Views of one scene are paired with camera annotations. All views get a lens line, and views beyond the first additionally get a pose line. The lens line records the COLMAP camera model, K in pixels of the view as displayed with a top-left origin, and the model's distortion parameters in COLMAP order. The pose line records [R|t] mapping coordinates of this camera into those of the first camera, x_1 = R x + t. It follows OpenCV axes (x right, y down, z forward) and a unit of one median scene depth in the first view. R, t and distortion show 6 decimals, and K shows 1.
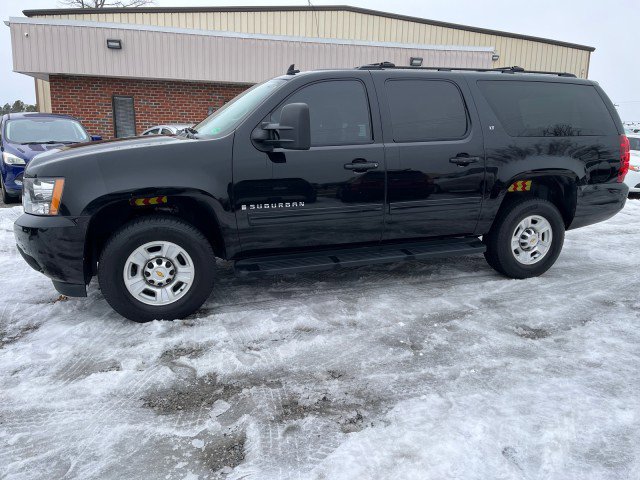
lens RADIAL K [[483.3, 0, 320.0], [0, 483.3, 240.0], [0, 0, 1]] dist [0.084119, -0.101276]
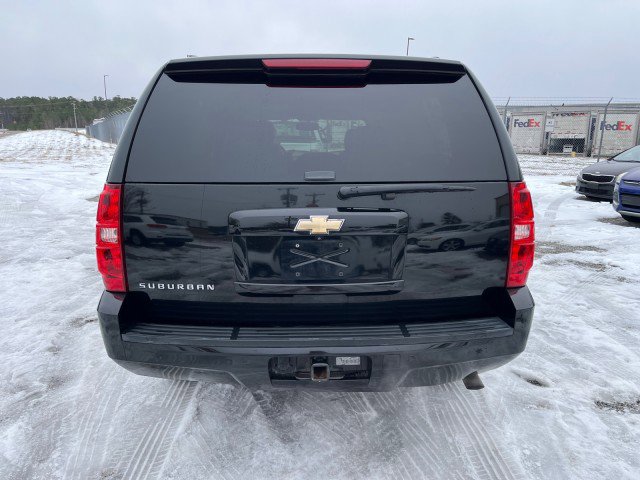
lens RADIAL K [[483.3, 0, 320.0], [0, 483.3, 240.0], [0, 0, 1]] dist [0.084119, -0.101276]
pose [[-0.302851, 0.185941, -0.934723, 1.264960], [-0.218827, 0.941012, 0.258092, -0.412002], [0.927575, 0.282706, -0.244298, 1.676850]]
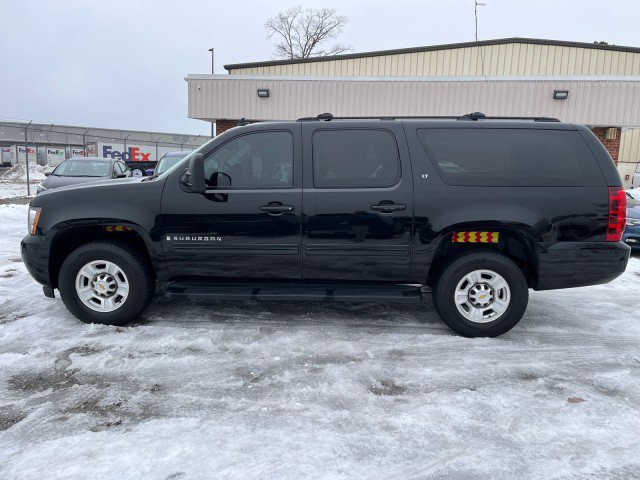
lens RADIAL K [[483.6, 0, 325.9], [0, 483.6, 239.4], [0, 0, 1]] dist [0.084342, -0.103802]
pose [[0.923114, 0.071655, -0.377792, 0.625001], [-0.096242, 0.994267, -0.046581, -0.044412], [0.372288, 0.079359, 0.924718, 0.039012]]
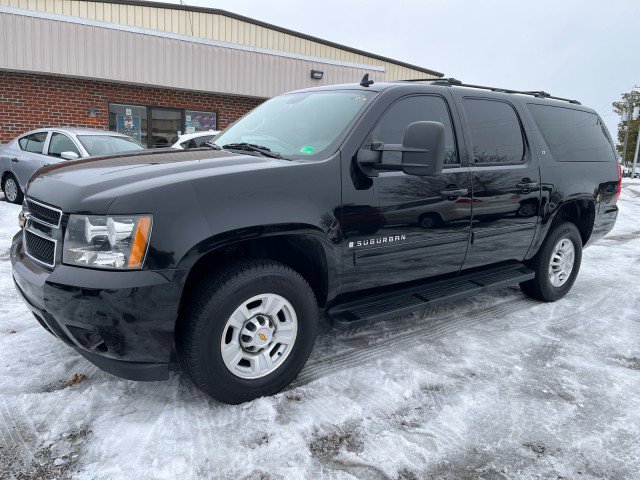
lens RADIAL K [[483.3, 0, 320.0], [0, 483.3, 240.0], [0, 0, 1]] dist [0.084119, -0.101276]
pose [[0.951458, -0.029086, 0.306400, -0.439998], [0.034218, 0.999349, -0.011393, -0.065150], [-0.305869, 0.021324, 0.951835, 0.231219]]
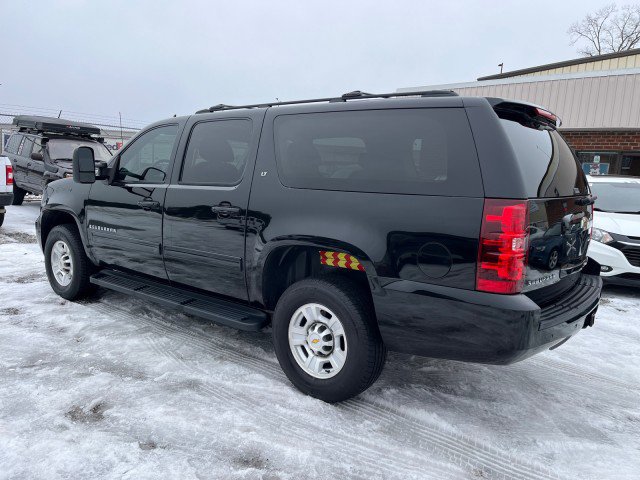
lens RADIAL K [[483.6, 0, 325.9], [0, 483.6, 239.4], [0, 0, 1]] dist [0.084342, -0.103802]
pose [[0.531597, 0.134231, -0.836294, 1.220197], [-0.224038, 0.974480, 0.013999, -0.184210], [0.816830, 0.179920, 0.548103, 0.774377]]
